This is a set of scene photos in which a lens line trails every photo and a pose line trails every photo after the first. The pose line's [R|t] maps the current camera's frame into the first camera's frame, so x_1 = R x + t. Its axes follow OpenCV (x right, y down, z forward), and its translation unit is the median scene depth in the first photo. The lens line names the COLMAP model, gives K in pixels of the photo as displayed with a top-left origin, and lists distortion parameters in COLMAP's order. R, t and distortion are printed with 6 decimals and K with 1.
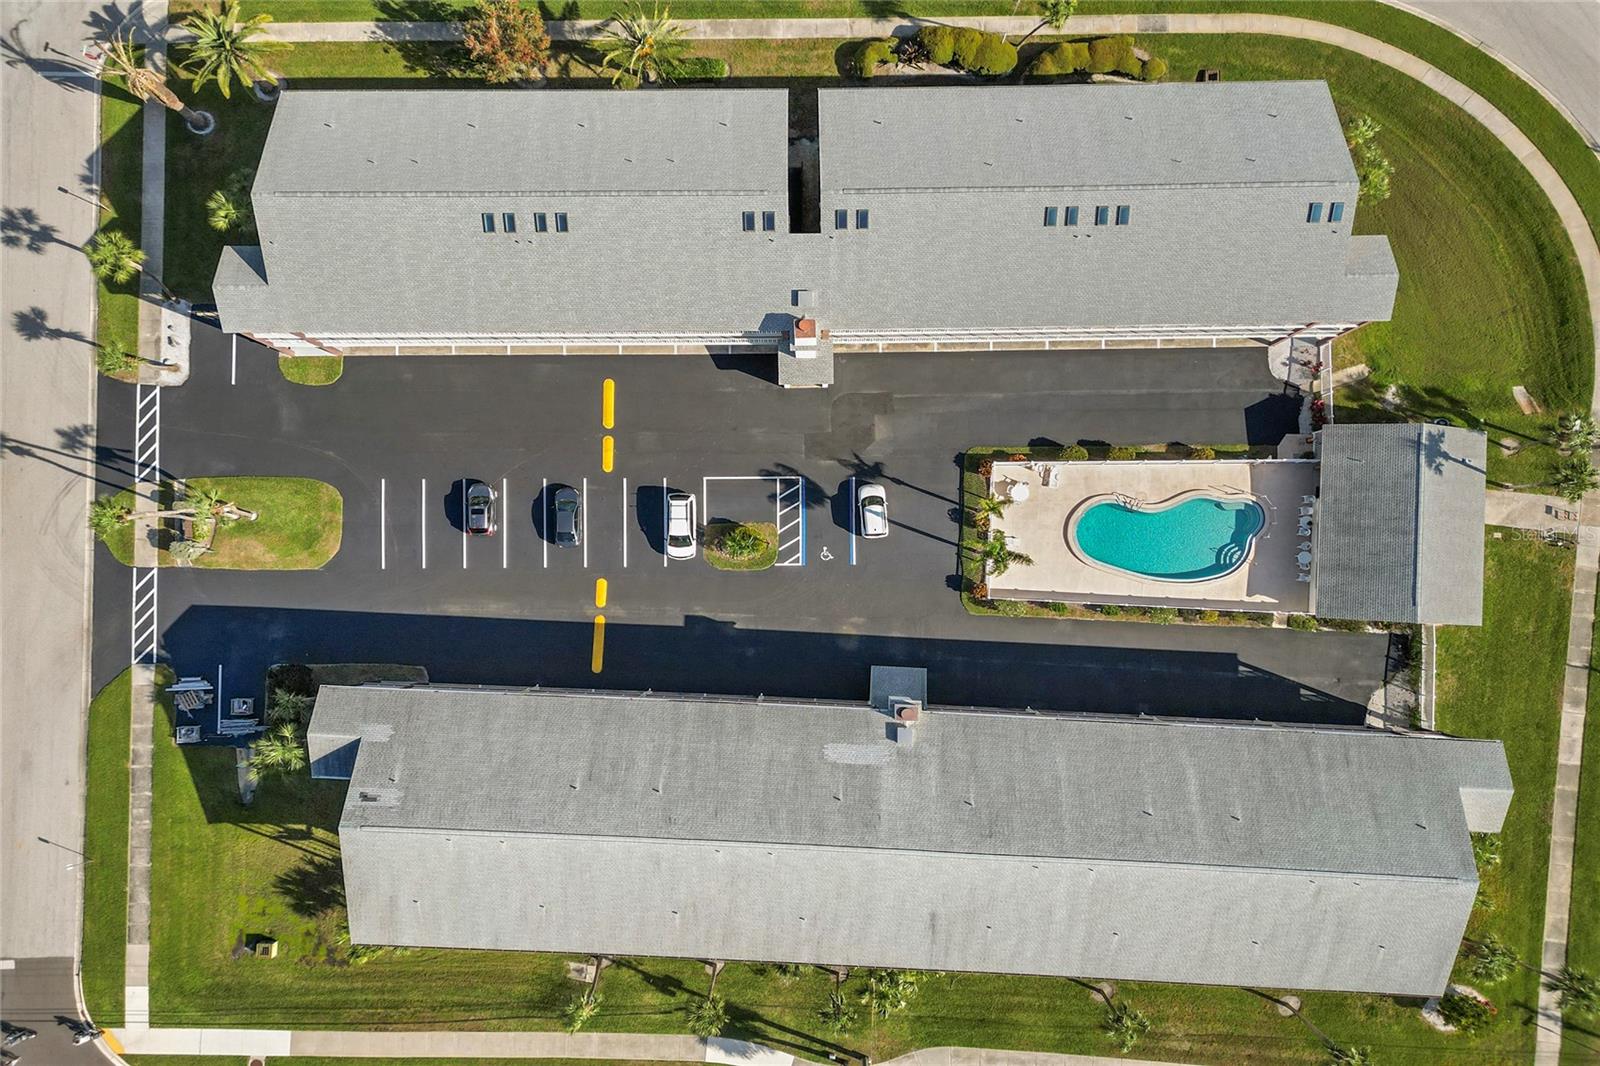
lens RADIAL K [[1033.6, 0, 835.7], [0, 1033.6, 541.0], [0, 0, 1]] dist [0.033454, -0.026776]
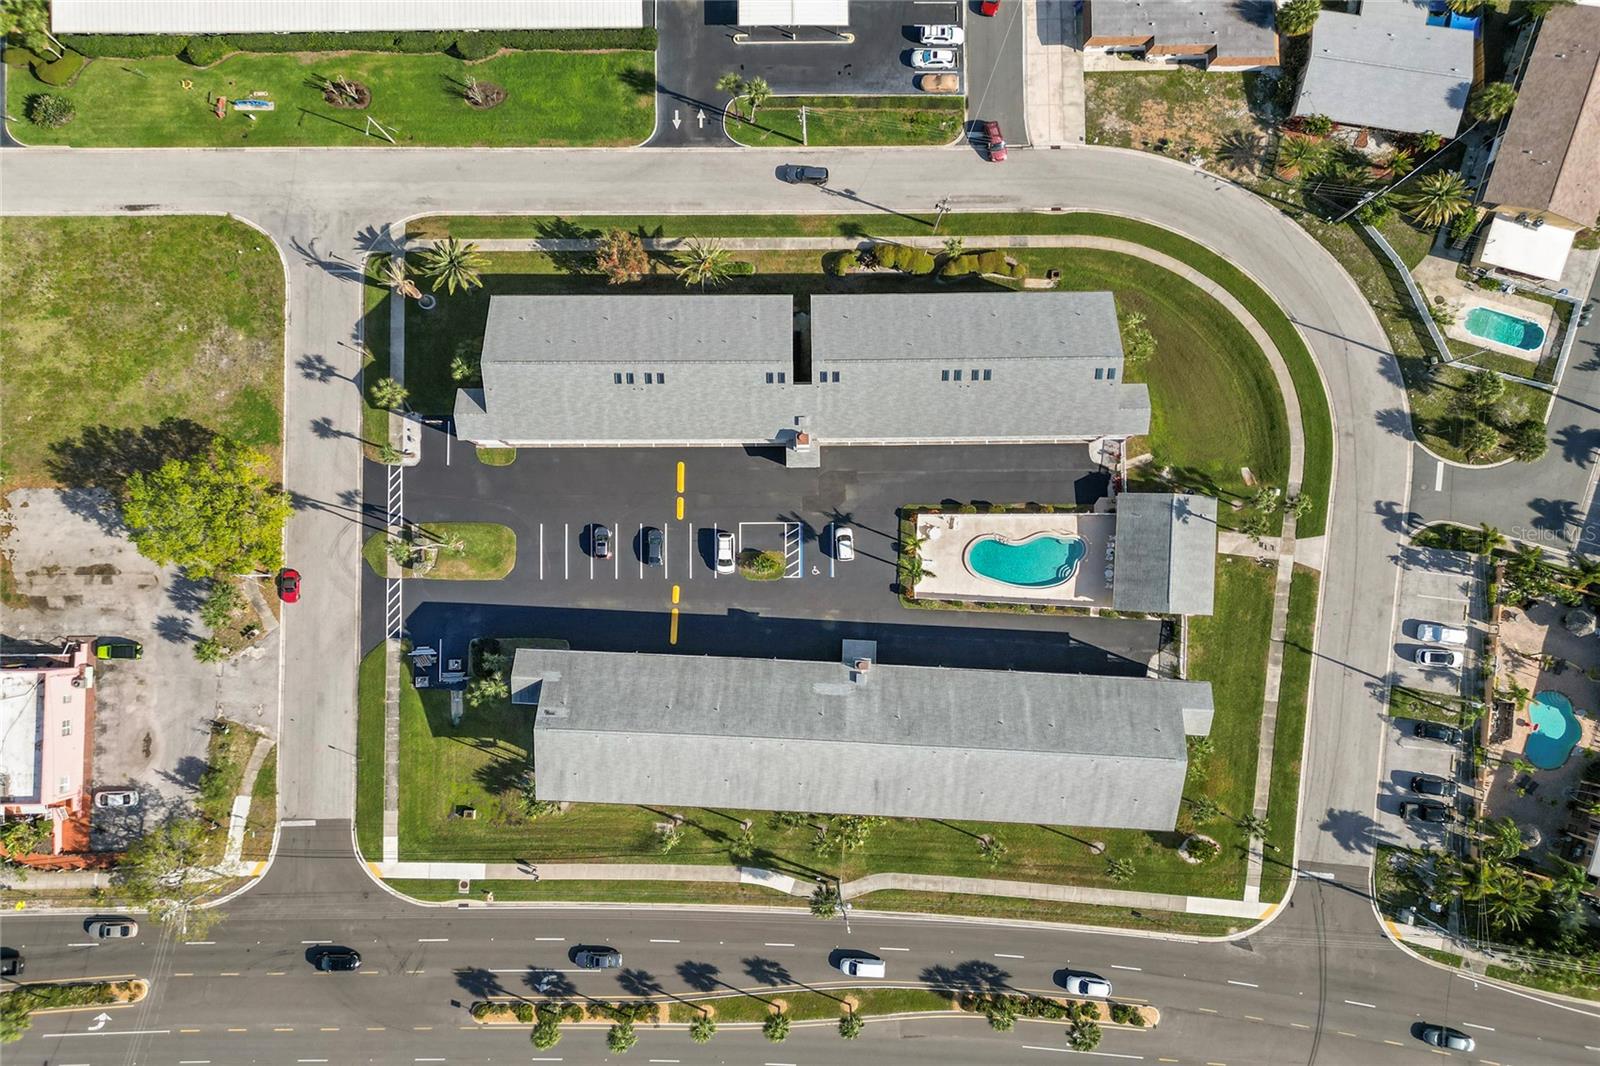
lens RADIAL K [[1033.6, 0, 835.7], [0, 1033.6, 541.0], [0, 0, 1]] dist [0.033454, -0.026776]
pose [[0.999995, 0.001609, 0.002612, 0.018310], [-0.001598, 0.999990, -0.004198, -0.027488], [-0.002619, 0.004194, 0.999988, -0.618390]]
